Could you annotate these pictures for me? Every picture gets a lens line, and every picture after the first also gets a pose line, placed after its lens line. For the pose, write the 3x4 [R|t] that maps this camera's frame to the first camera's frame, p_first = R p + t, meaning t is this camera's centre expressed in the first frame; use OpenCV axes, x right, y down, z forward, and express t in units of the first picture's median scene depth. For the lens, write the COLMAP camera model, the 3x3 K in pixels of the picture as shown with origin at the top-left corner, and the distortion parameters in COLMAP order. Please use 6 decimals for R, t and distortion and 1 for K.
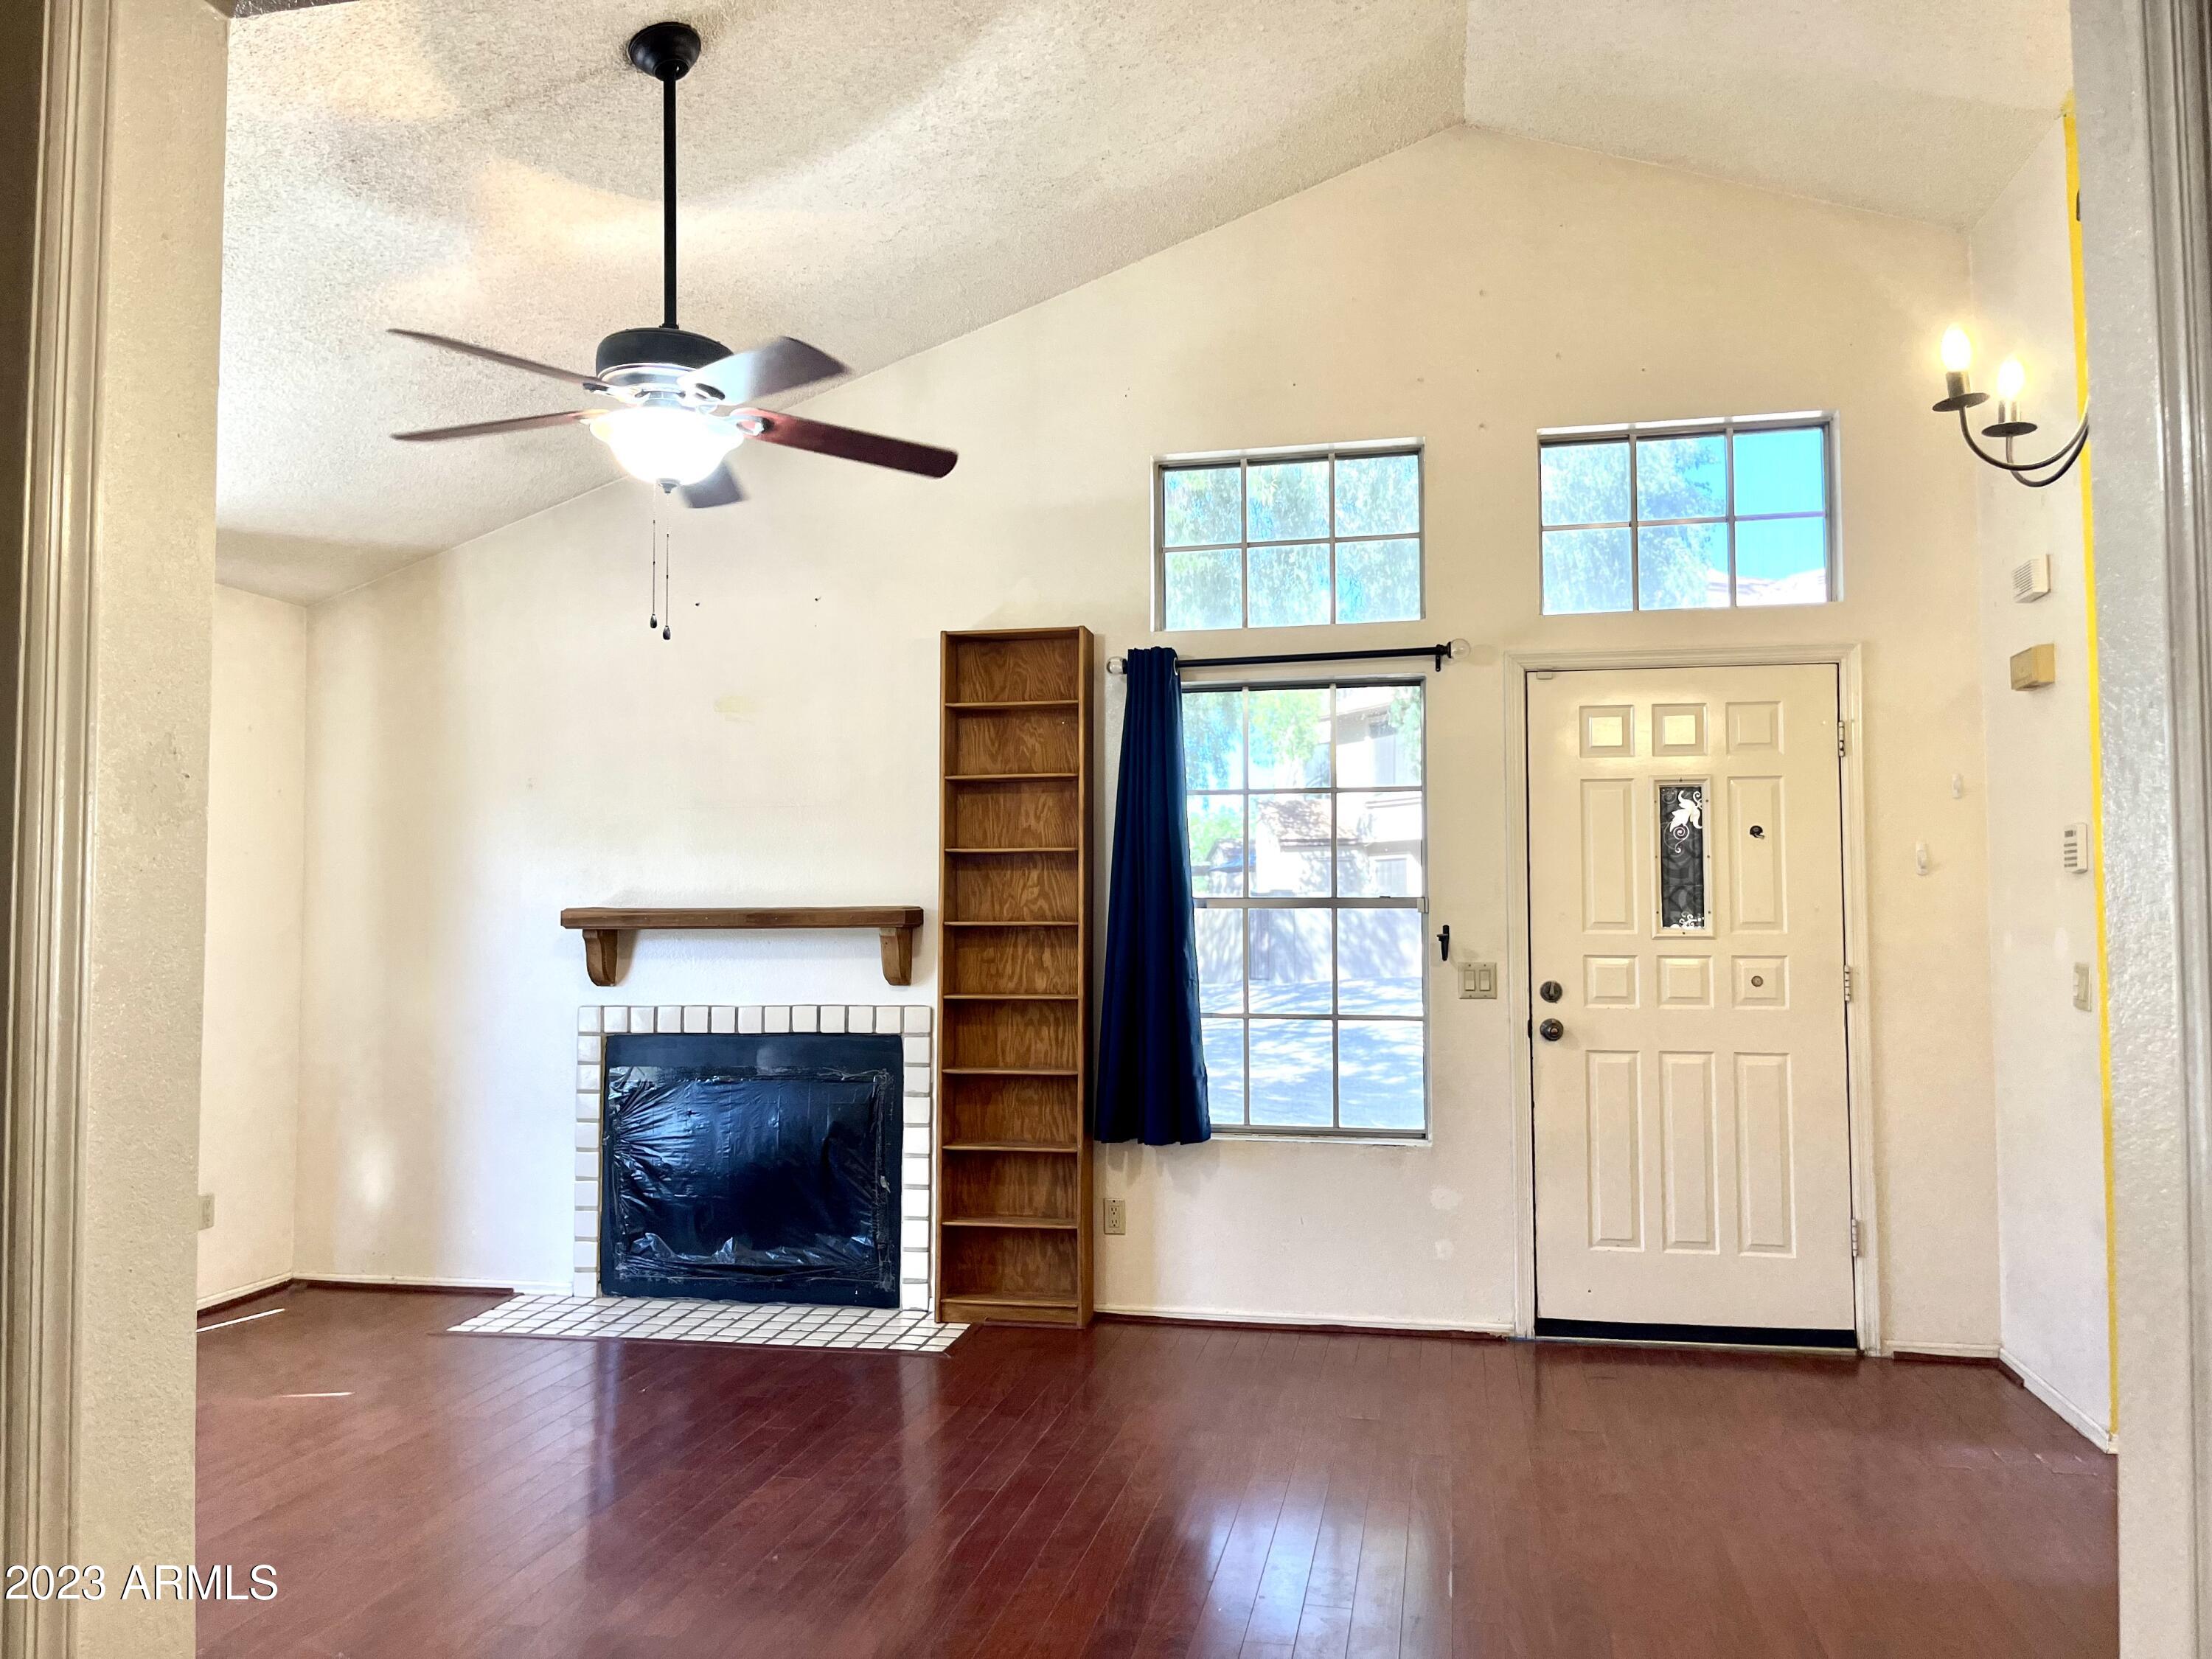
lens RADIAL K [[1677.6, 0, 1106.0], [0, 1677.6, 829.5], [0, 0, 1]] dist [0.028656, -0.003635]
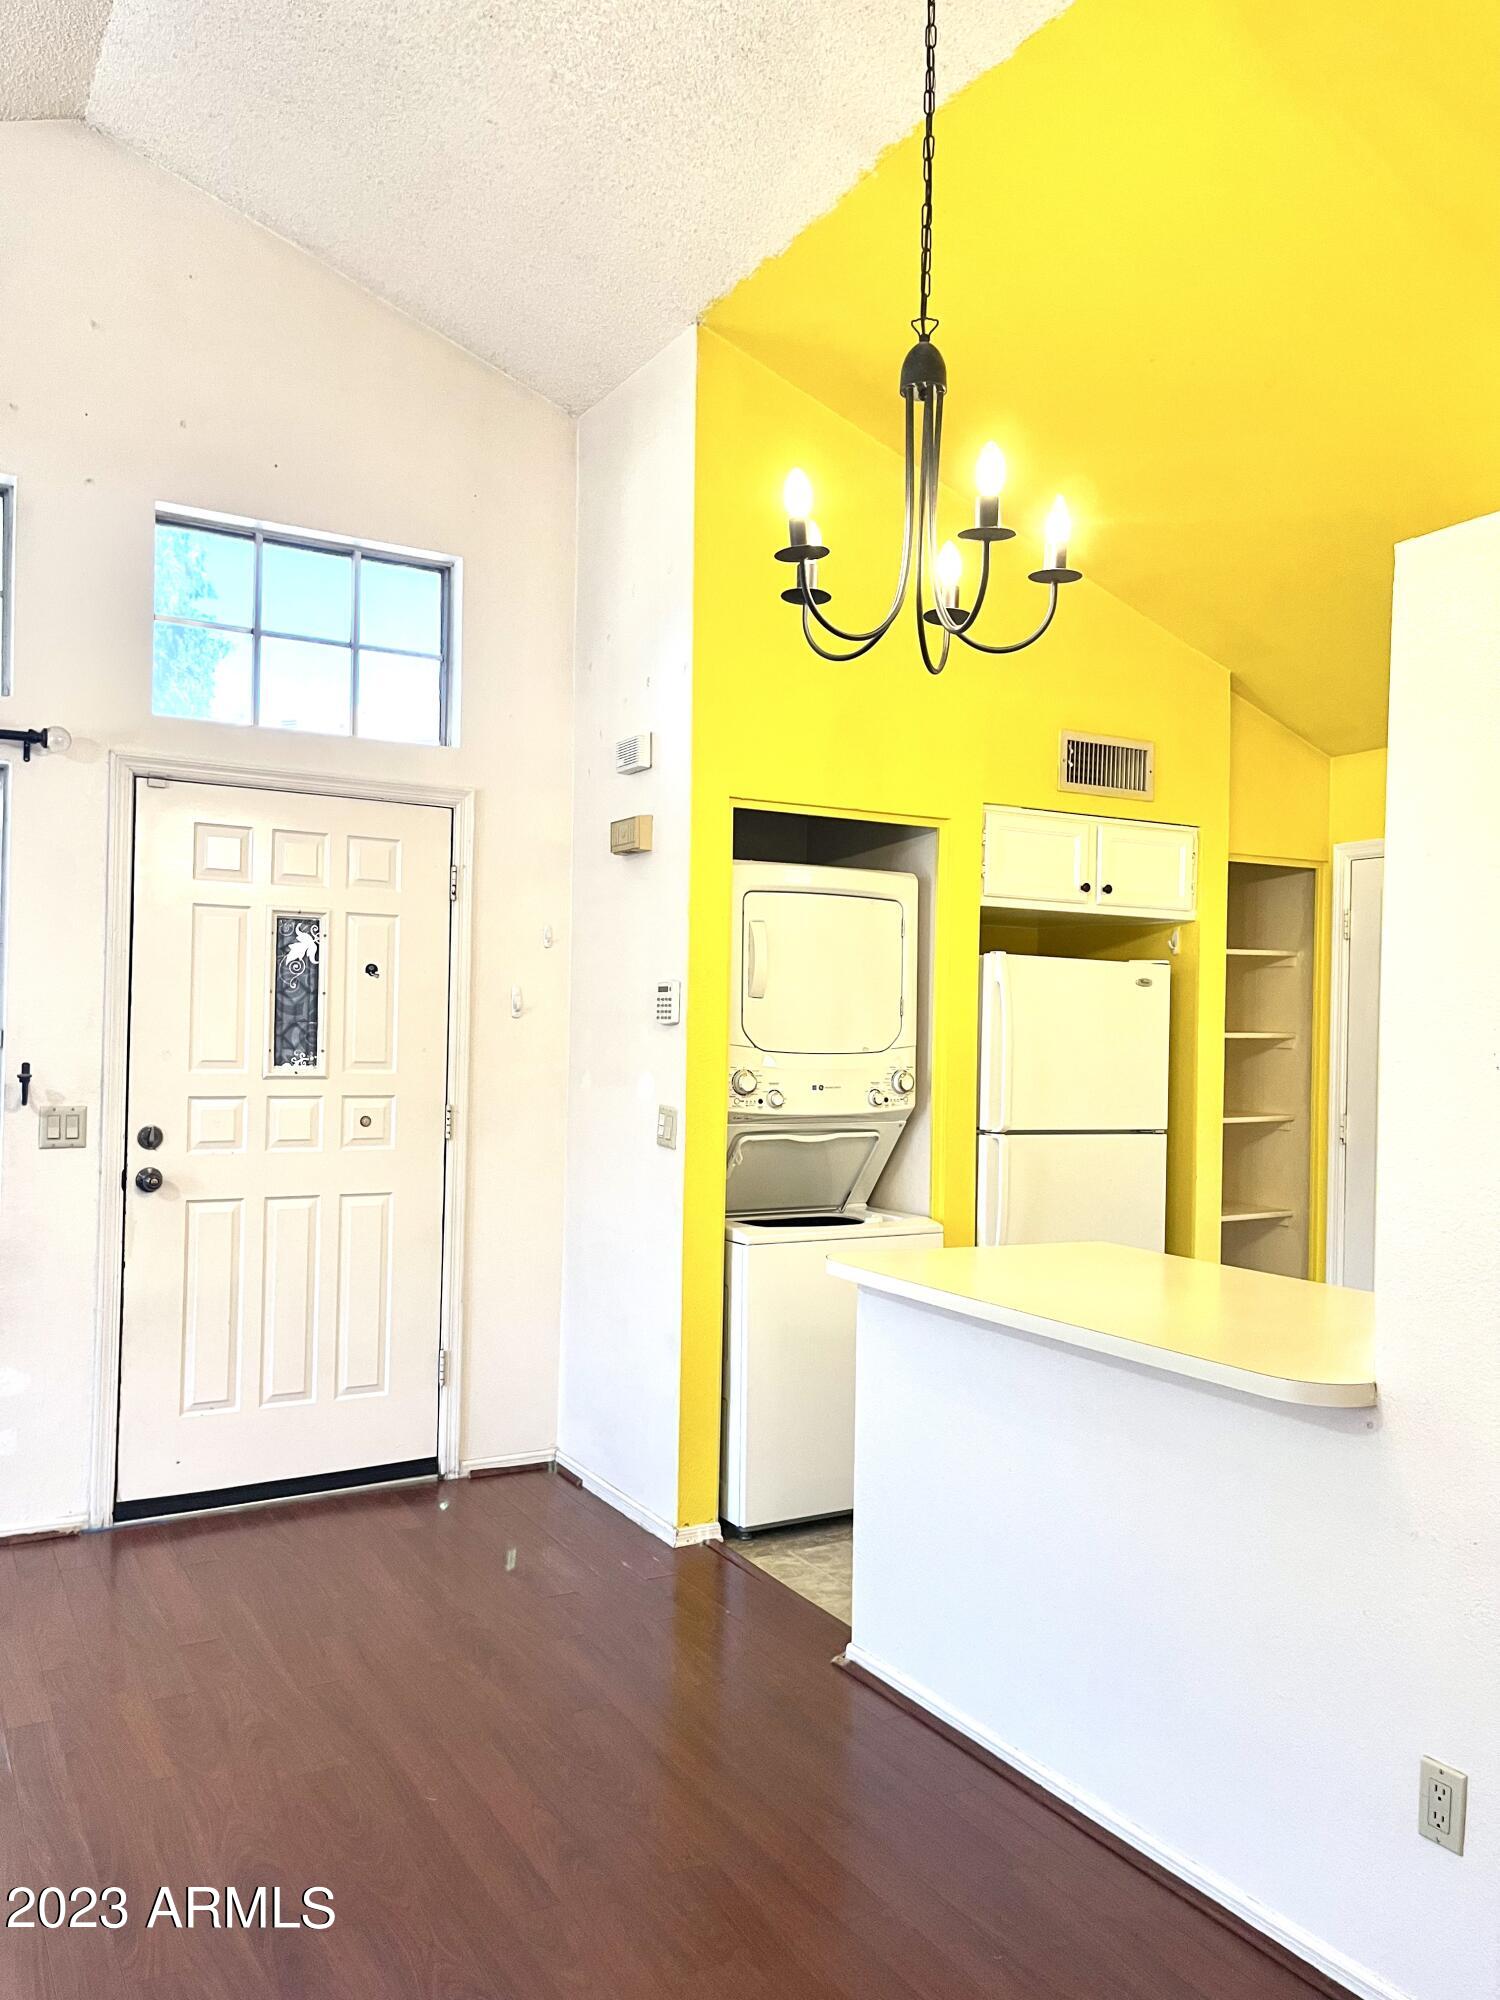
lens RADIAL K [[1516.8, 0, 750.9], [0, 1516.8, 1009.4], [0, 0, 1]] dist [0.028656, -0.003635]
pose [[0.745634, 0.026946, 0.665811, -0.038153], [-0.057260, 0.998077, 0.023732, -0.009114], [-0.663891, -0.055819, 0.745743, 0.180932]]
